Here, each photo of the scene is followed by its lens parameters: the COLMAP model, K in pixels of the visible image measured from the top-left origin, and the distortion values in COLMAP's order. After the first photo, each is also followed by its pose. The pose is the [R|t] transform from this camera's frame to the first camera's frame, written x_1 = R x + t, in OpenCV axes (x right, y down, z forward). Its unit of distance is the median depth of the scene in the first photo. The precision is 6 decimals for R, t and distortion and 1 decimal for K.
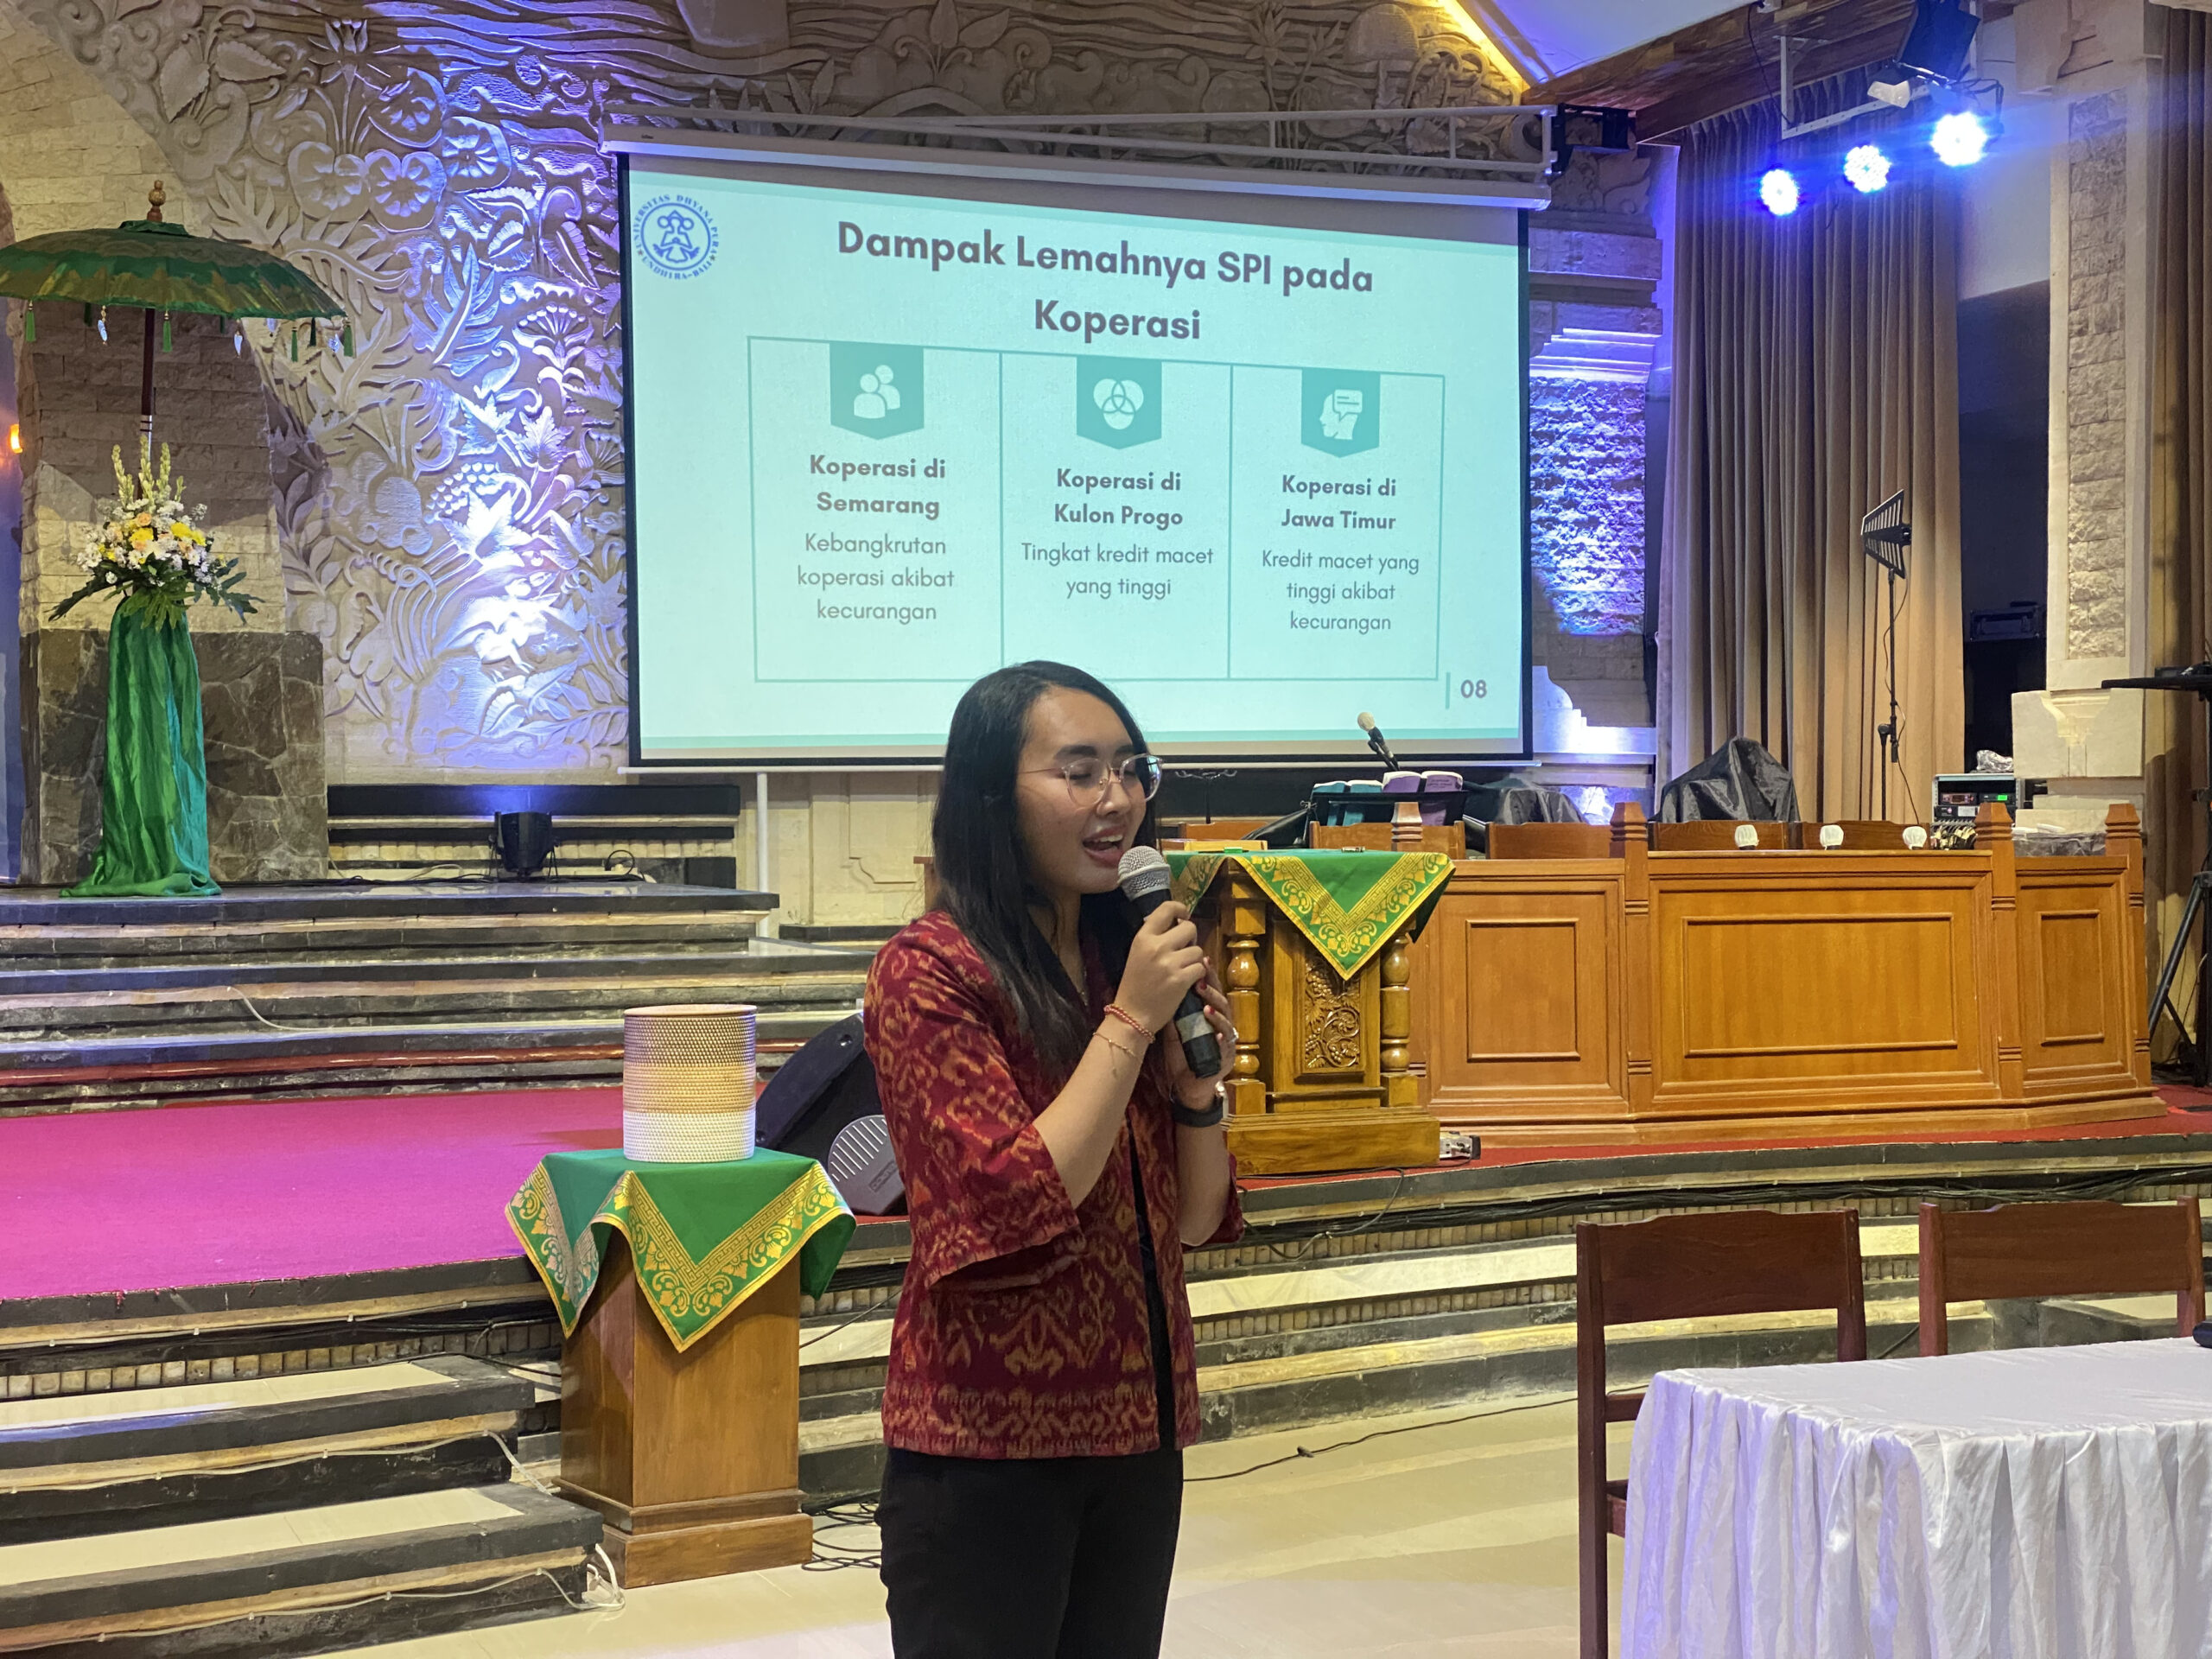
lens RADIAL K [[3355.1, 0, 1104.8], [0, 3355.1, 825.2], [0, 0, 1]] dist [0.186230, -0.525469]
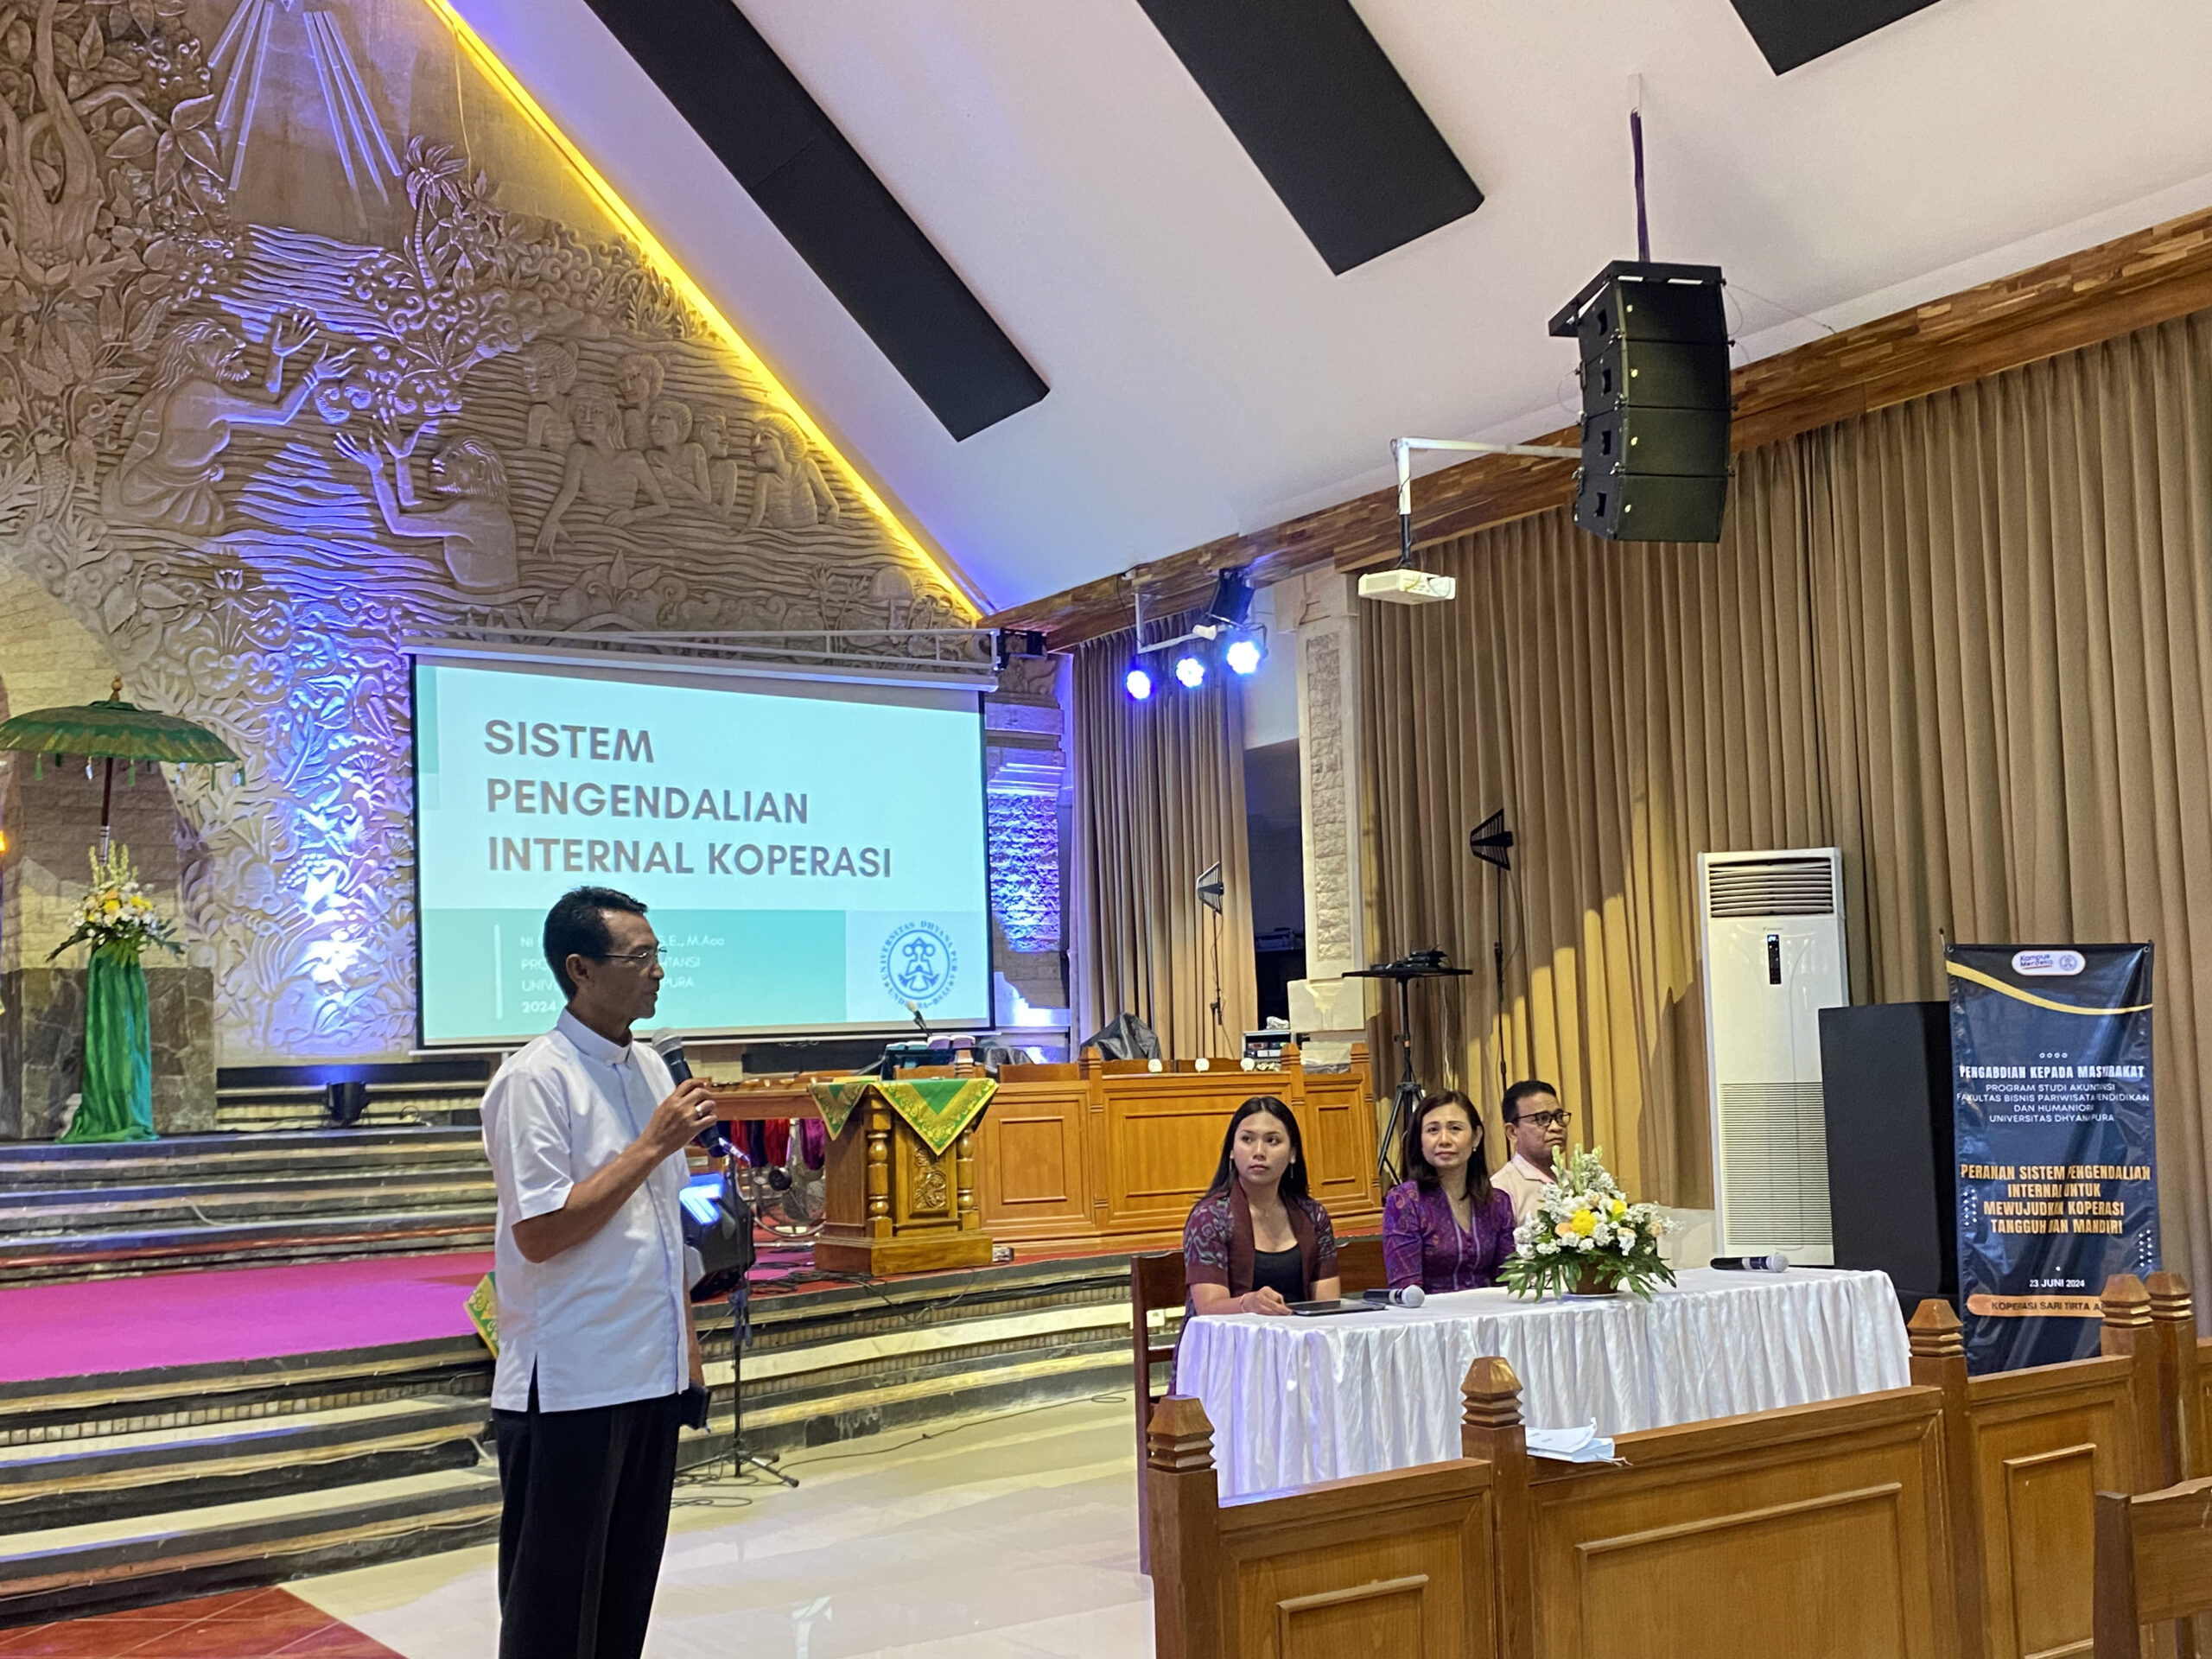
lens RADIAL K [[2376.1, 0, 1106.8], [0, 2376.1, 879.9], [0, 0, 1]] dist [0.232961, -0.785131]
pose [[0.978624, -0.011823, 0.205320, -0.061282], [0.030129, 0.995817, -0.086264, 0.009741], [-0.203441, 0.090607, 0.974886, -0.136285]]
